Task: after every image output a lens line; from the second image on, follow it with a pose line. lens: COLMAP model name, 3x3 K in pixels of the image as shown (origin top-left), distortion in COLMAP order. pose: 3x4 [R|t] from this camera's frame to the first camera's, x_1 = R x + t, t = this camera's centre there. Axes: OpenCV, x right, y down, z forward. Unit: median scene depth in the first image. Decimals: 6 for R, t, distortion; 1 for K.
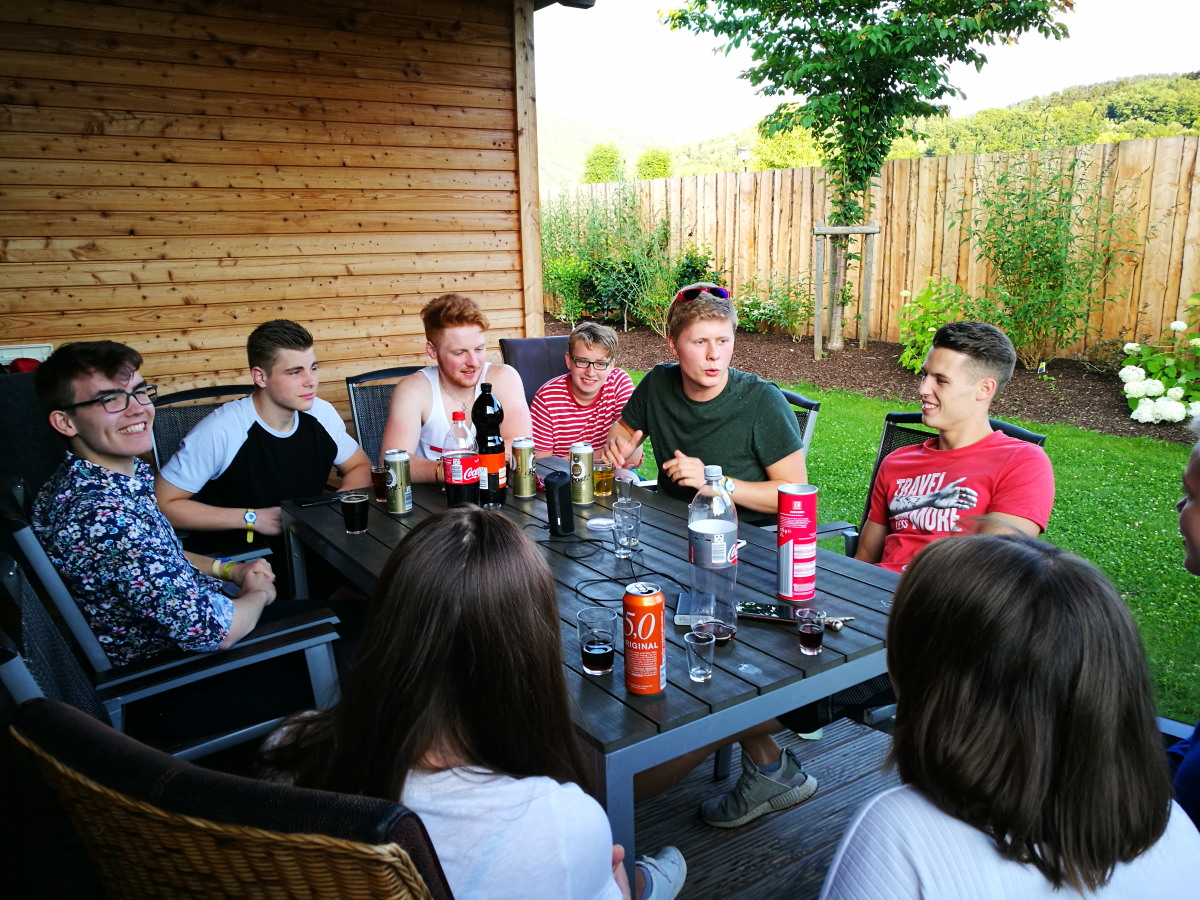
lens RADIAL K [[951.1, 0, 598.5], [0, 951.1, 451.8], [0, 0, 1]] dist [-0.005820, 0.010038]
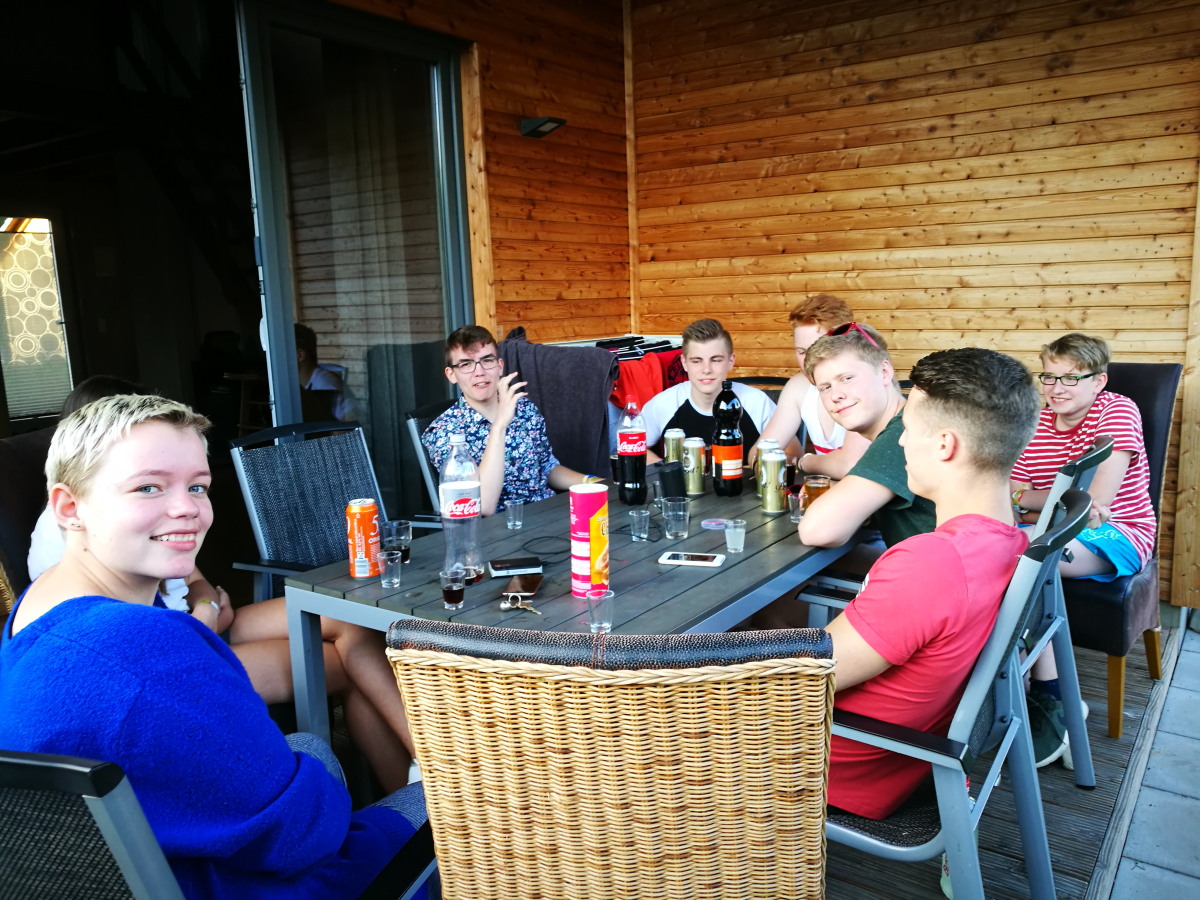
lens RADIAL K [[951.1, 0, 600.5], [0, 951.1, 453.3], [0, 0, 1]] dist [-0.005820, 0.010038]
pose [[0.367010, 0.169760, -0.914596, 0.536101], [-0.170929, 0.978773, 0.113082, -0.061519], [0.914378, 0.114829, 0.388236, 0.279157]]
